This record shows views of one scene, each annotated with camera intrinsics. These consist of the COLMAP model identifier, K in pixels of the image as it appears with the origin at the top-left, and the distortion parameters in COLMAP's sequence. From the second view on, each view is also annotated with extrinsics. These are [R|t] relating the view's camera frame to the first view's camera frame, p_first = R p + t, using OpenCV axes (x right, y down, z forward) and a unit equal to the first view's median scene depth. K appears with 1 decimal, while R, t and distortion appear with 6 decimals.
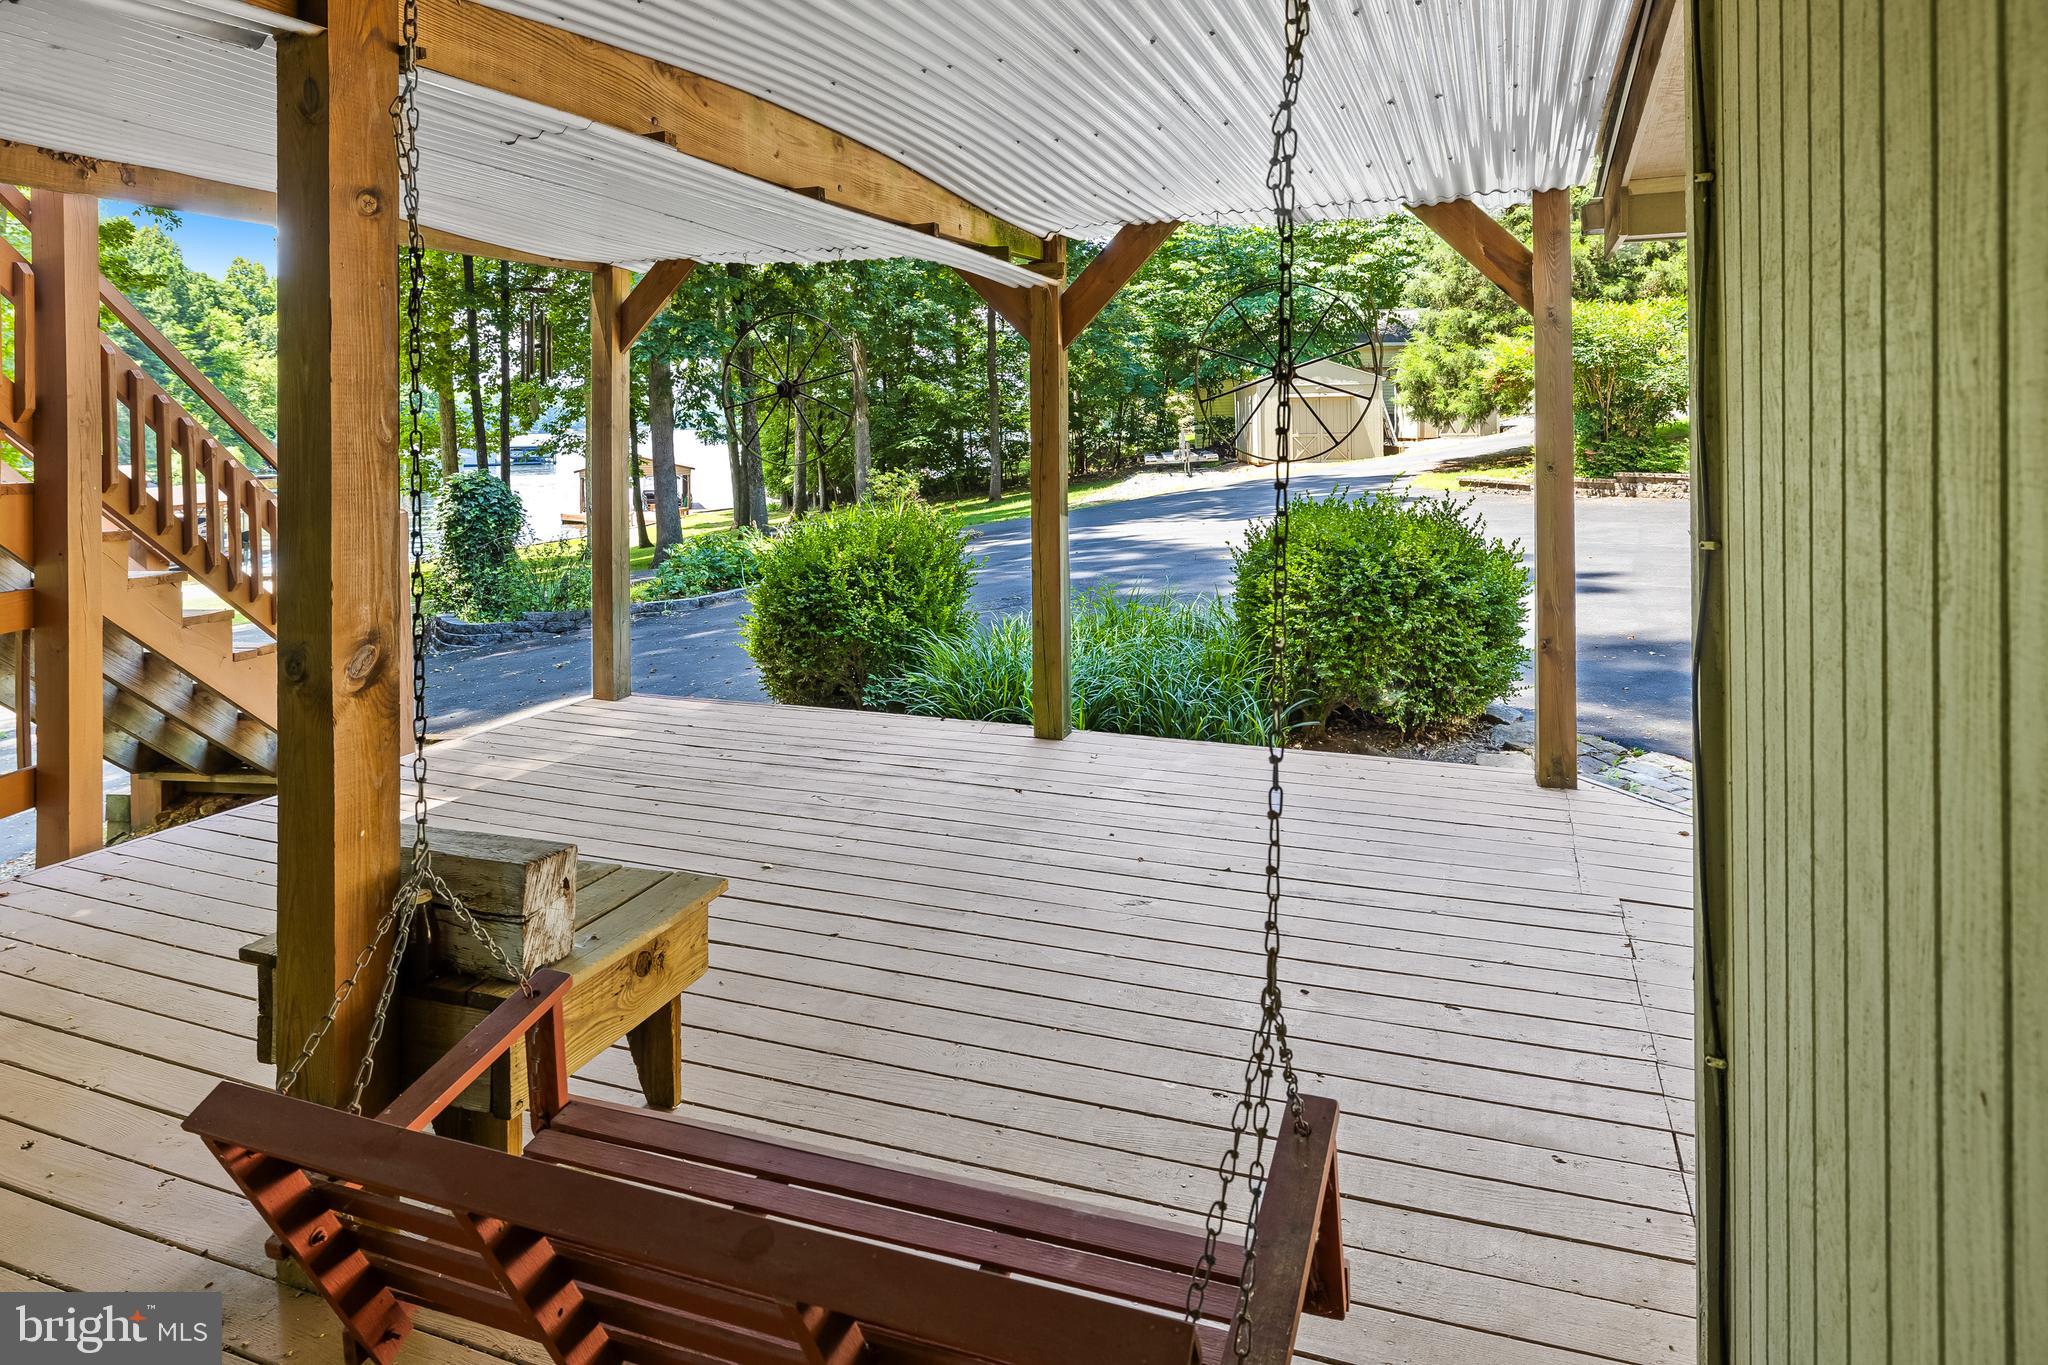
lens RADIAL K [[1174.6, 0, 1092.8], [0, 1174.6, 427.8], [0, 0, 1]] dist [0.002373, -0.002717]
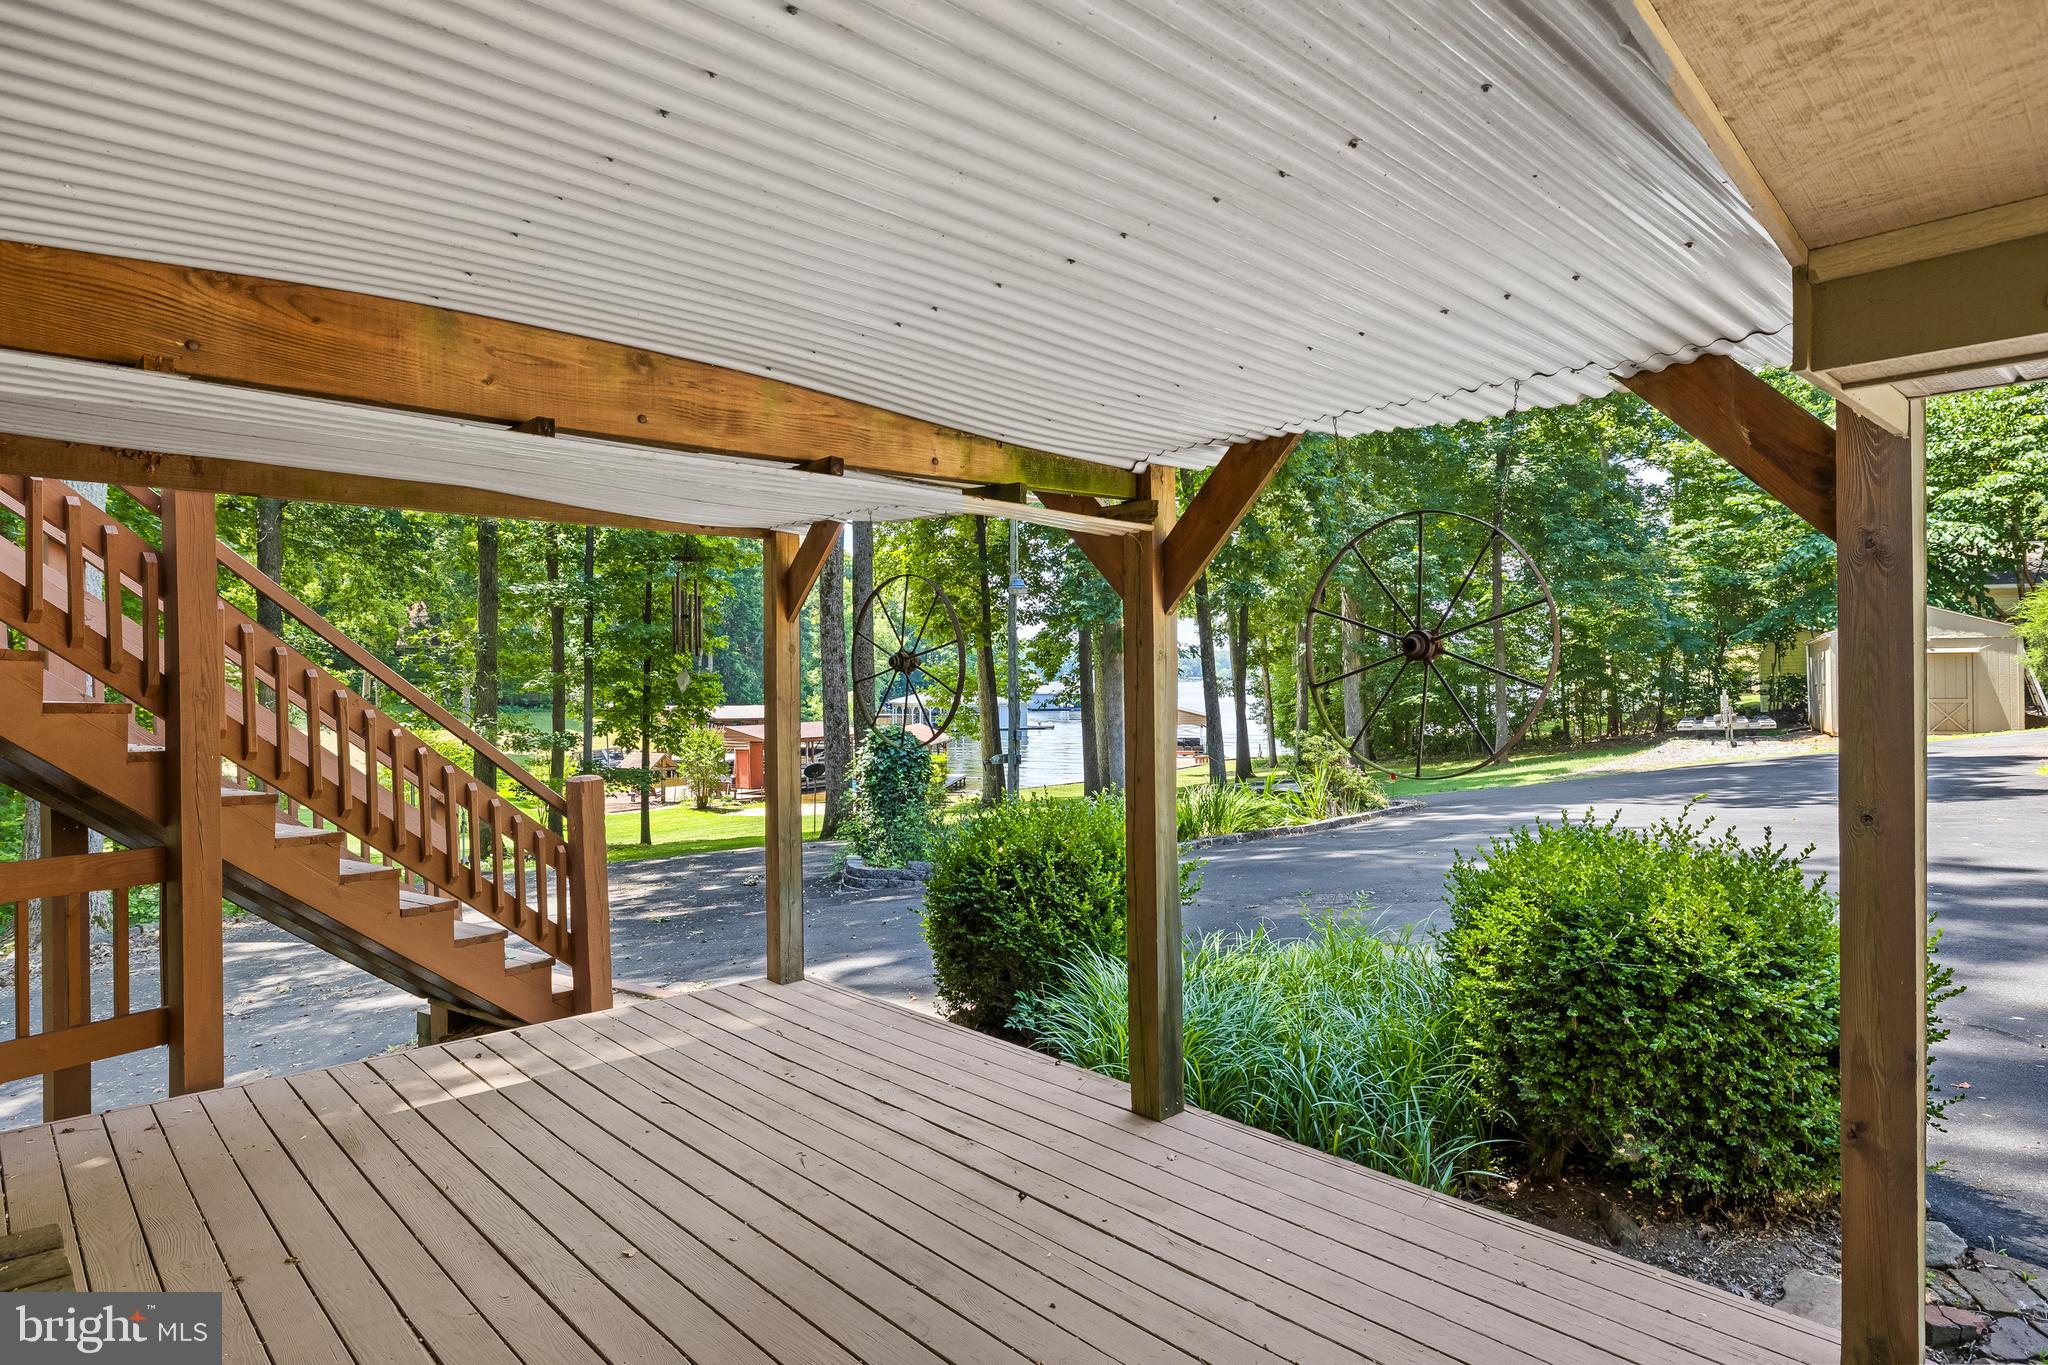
lens RADIAL K [[1174.6, 0, 1033.6], [0, 1174.6, 679.6], [0, 0, 1]] dist [0.002373, -0.002717]
pose [[0.895738, 0.011103, -0.444443, 0.239615], [-0.012301, 0.999924, 0.000187, -0.022804], [0.444412, 0.005299, 0.895807, 0.275214]]
